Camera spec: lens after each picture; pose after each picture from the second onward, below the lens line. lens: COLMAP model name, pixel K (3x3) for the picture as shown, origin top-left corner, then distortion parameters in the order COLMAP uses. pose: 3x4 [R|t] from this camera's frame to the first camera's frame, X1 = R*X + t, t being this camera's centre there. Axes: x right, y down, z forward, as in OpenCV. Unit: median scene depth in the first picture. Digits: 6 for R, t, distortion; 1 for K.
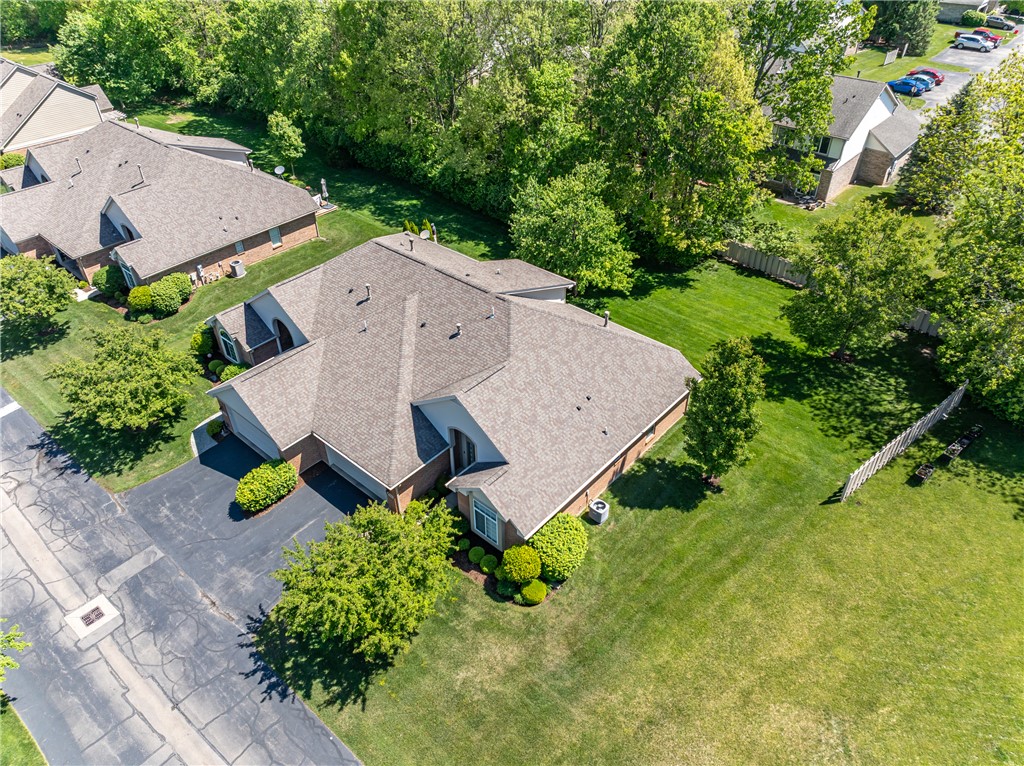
lens RADIAL K [[714.0, 0, 512.0], [0, 714.0, 383.0], [0, 0, 1]] dist [-0.003987, -0.004397]
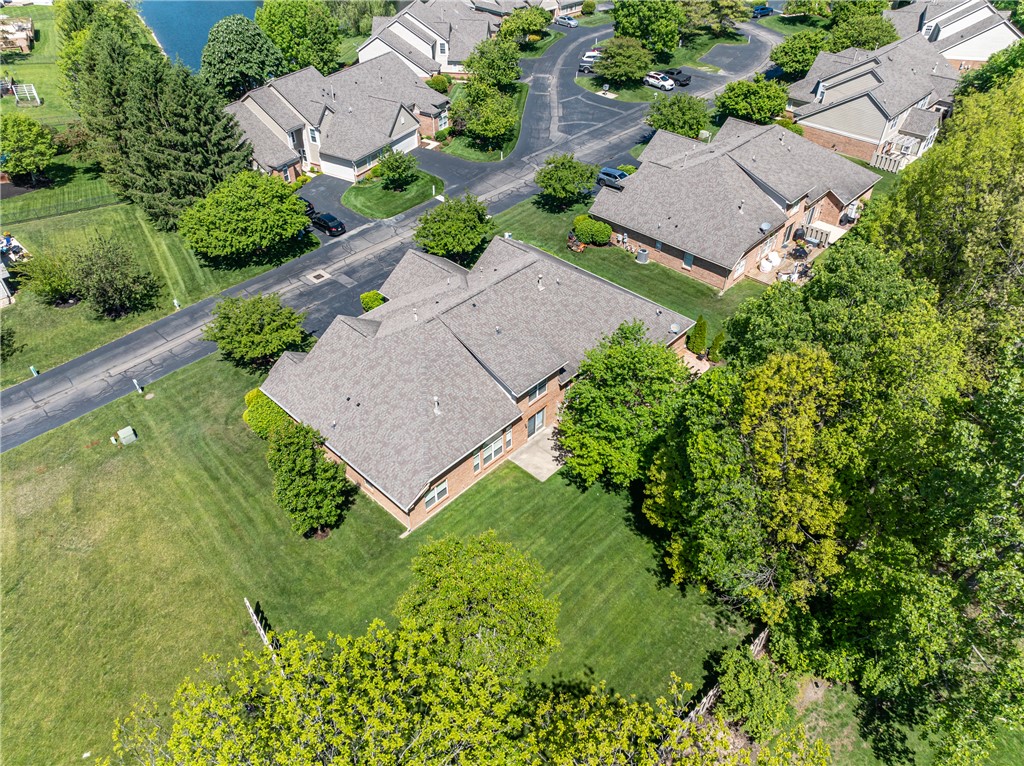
lens RADIAL K [[714.0, 0, 512.0], [0, 714.0, 383.0], [0, 0, 1]] dist [-0.003987, -0.004397]
pose [[-0.040999, 0.651636, -0.757423, 0.968811], [-0.607954, 0.585312, 0.536472, -0.792471], [0.792913, 0.482473, 0.372168, 0.711178]]
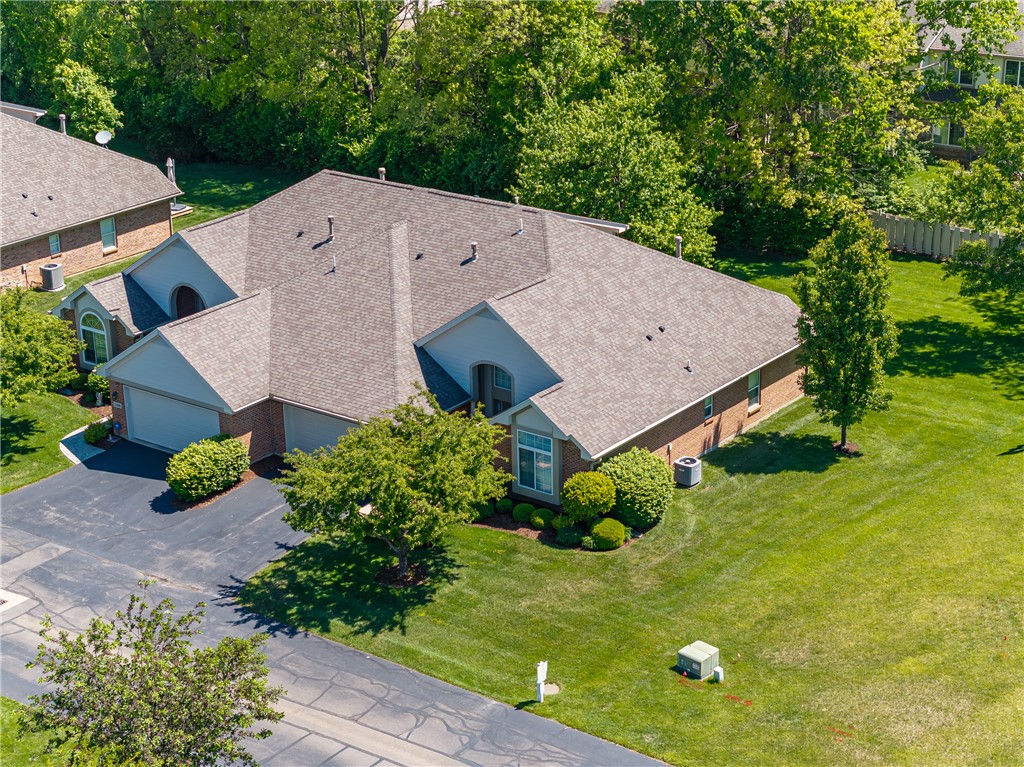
lens RADIAL K [[2056.6, 0, 516.0], [0, 2056.6, 383.1], [0, 0, 1]] dist [-0.013244, 2.181593]
pose [[0.997484, -0.034278, 0.062052, -0.163061], [0.050840, 0.955920, -0.289191, 0.641191], [-0.049404, 0.291618, 0.955258, -0.918685]]
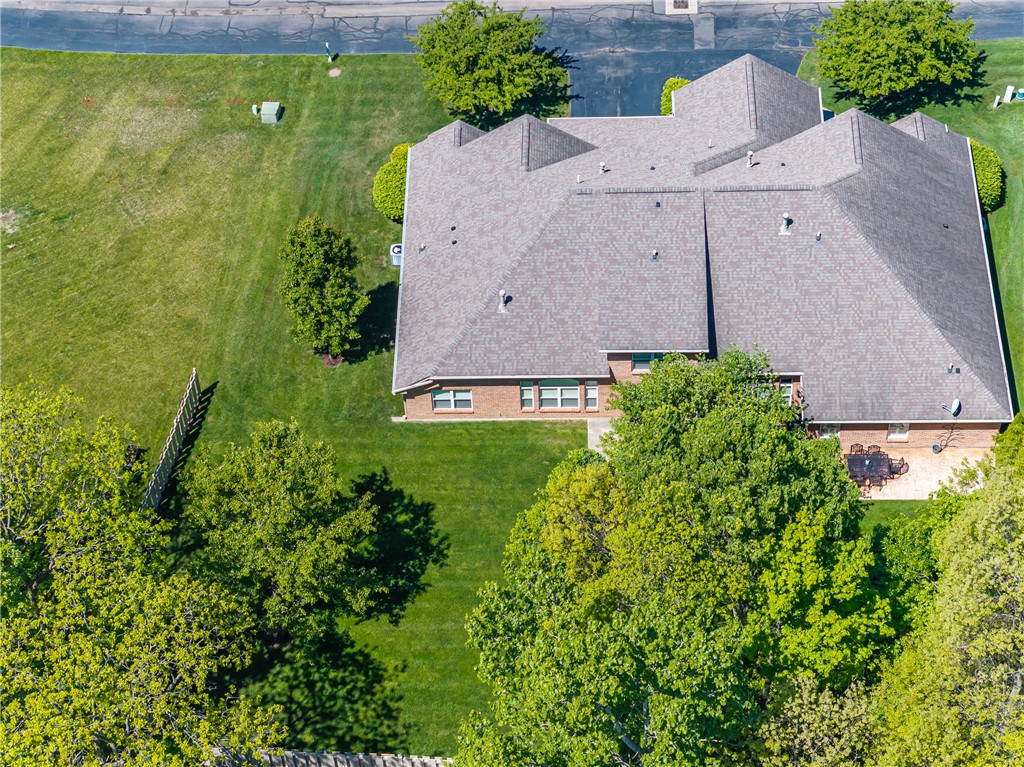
lens RADIAL K [[2189.3, 0, 512.0], [0, 2189.3, 383.5], [0, 0, 1]] dist [0.079755, 0.182829]
pose [[-0.762569, 0.524975, -0.378008, 1.161779], [-0.358980, 0.142705, 0.922371, -2.470999], [0.538165, 0.839069, 0.079634, 0.936794]]
